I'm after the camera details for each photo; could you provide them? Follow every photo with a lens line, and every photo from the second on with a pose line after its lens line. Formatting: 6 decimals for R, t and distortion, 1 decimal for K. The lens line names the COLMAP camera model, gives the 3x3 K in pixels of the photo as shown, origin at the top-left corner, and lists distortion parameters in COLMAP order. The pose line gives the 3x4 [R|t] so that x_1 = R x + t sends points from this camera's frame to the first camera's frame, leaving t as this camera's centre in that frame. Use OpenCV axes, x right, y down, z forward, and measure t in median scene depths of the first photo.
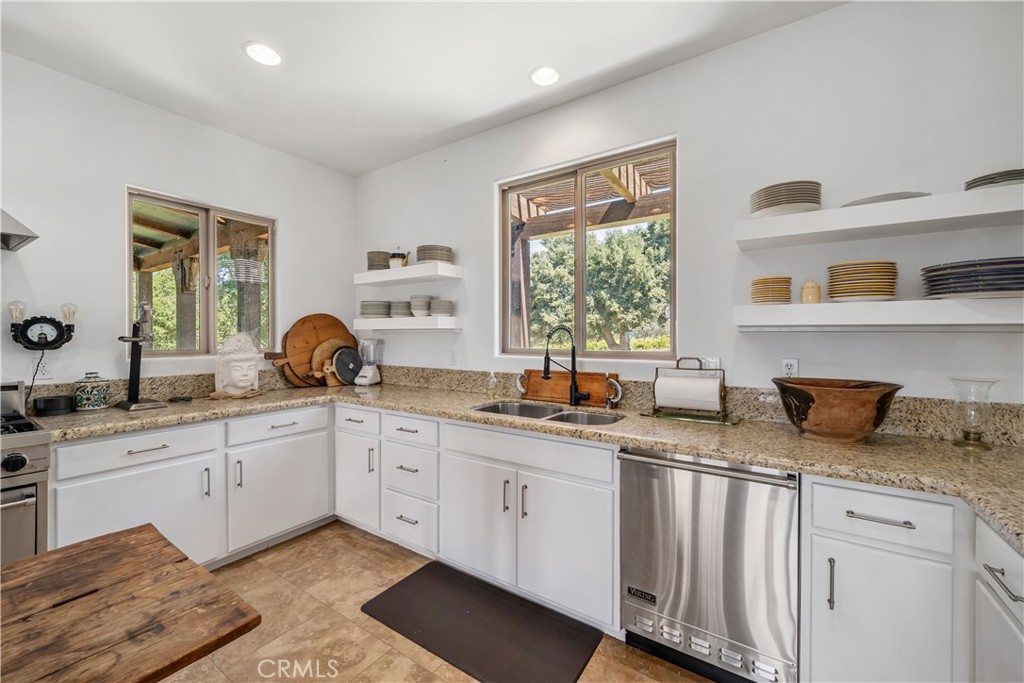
lens RADIAL K [[418.6, 0, 509.4], [0, 418.6, 335.2], [0, 0, 1]] dist [0.000748, 0.000167]
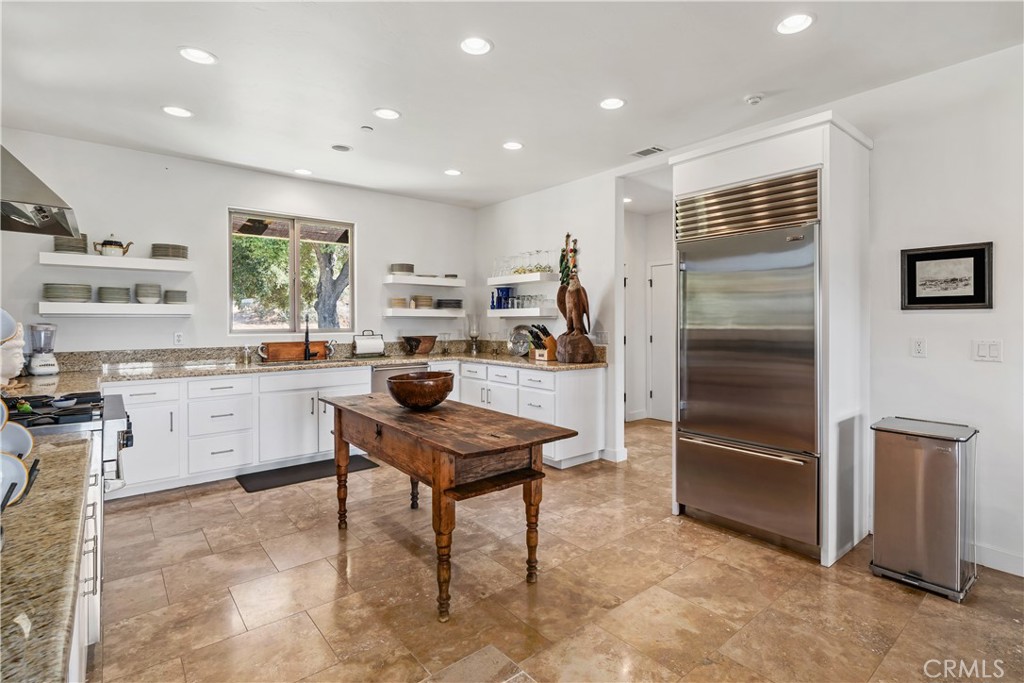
lens RADIAL K [[494.6, 0, 535.1], [0, 494.6, 321.7], [0, 0, 1]] dist [0.000841, 0.000533]
pose [[0.262118, -0.000465, 0.965036, -1.737454], [0.001608, 0.999999, 0.000045, 0.008622], [-0.965034, 0.001540, 0.262119, -0.493175]]
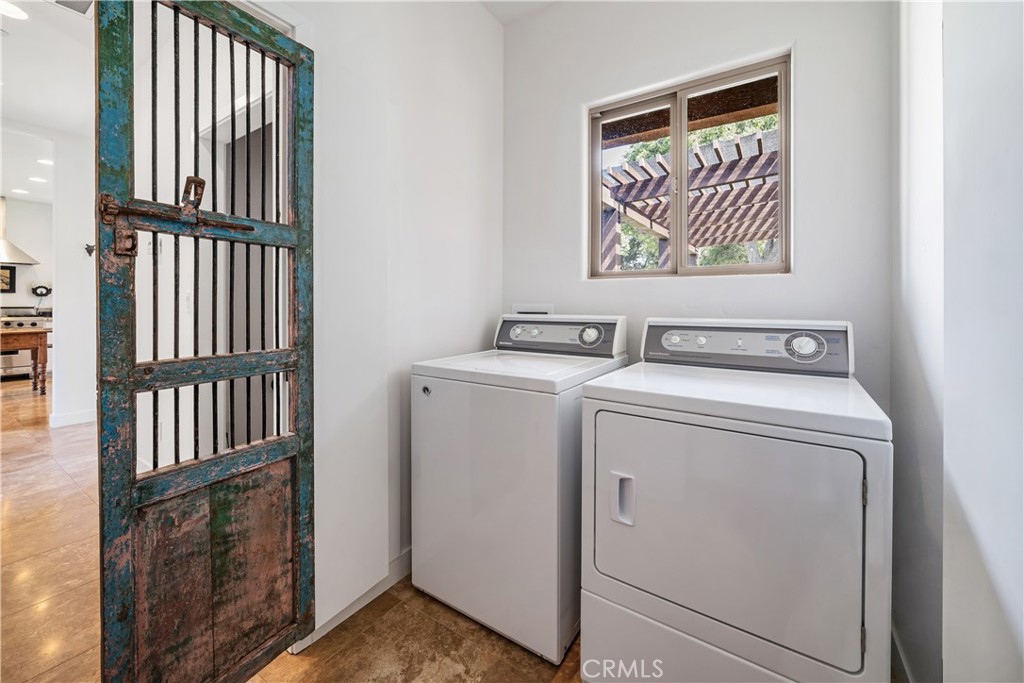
lens RADIAL K [[397.6, 0, 520.4], [0, 397.6, 306.6], [0, 0, 1]] dist [-0.008835, 0.000074]
pose [[0.999781, 0.003501, 0.020615, 2.414105], [-0.003456, 0.999992, -0.002223, 0.104301], [-0.020622, 0.002152, 0.999785, -2.014671]]
